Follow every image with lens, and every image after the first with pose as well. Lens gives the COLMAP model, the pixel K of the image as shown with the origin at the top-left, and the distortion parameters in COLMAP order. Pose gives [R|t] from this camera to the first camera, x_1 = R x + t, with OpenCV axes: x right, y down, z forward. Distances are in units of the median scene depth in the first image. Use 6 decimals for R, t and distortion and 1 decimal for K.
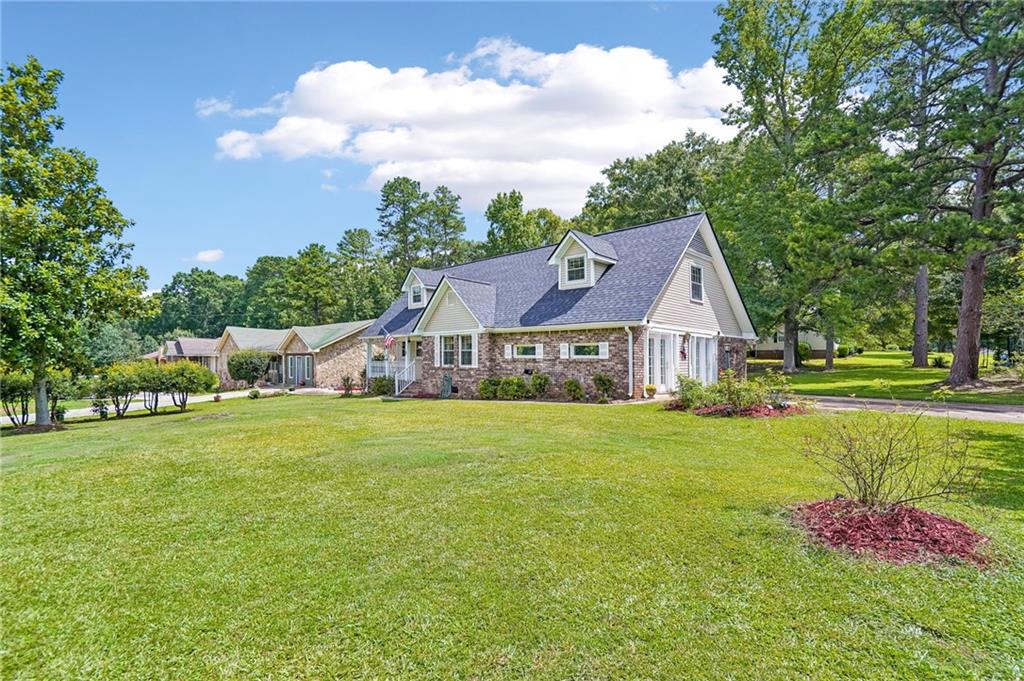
lens RADIAL K [[473.7, 0, 506.3], [0, 473.7, 352.9], [0, 0, 1]] dist [0.000686, 0.001276]
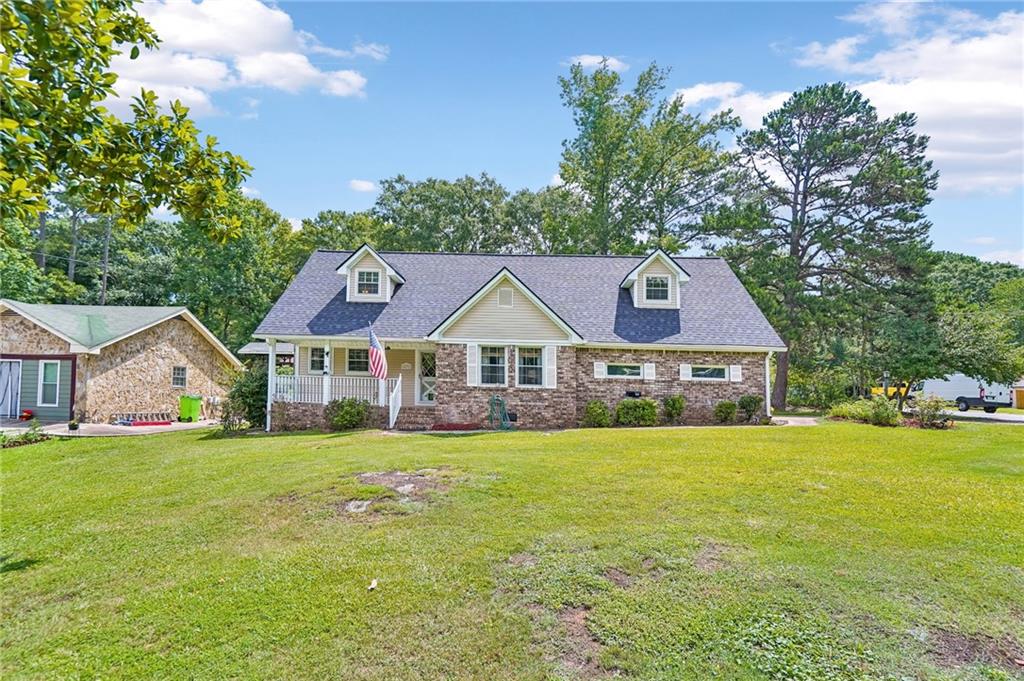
lens RADIAL K [[393.0, 0, 511.9], [0, 393.0, 354.6], [0, 0, 1]] dist [0.000651, 0.000144]
pose [[0.724058, 0.053442, 0.687665, -0.565519], [-0.031480, 0.998515, -0.044455, 0.005390], [-0.689020, 0.010540, 0.724666, 0.555965]]
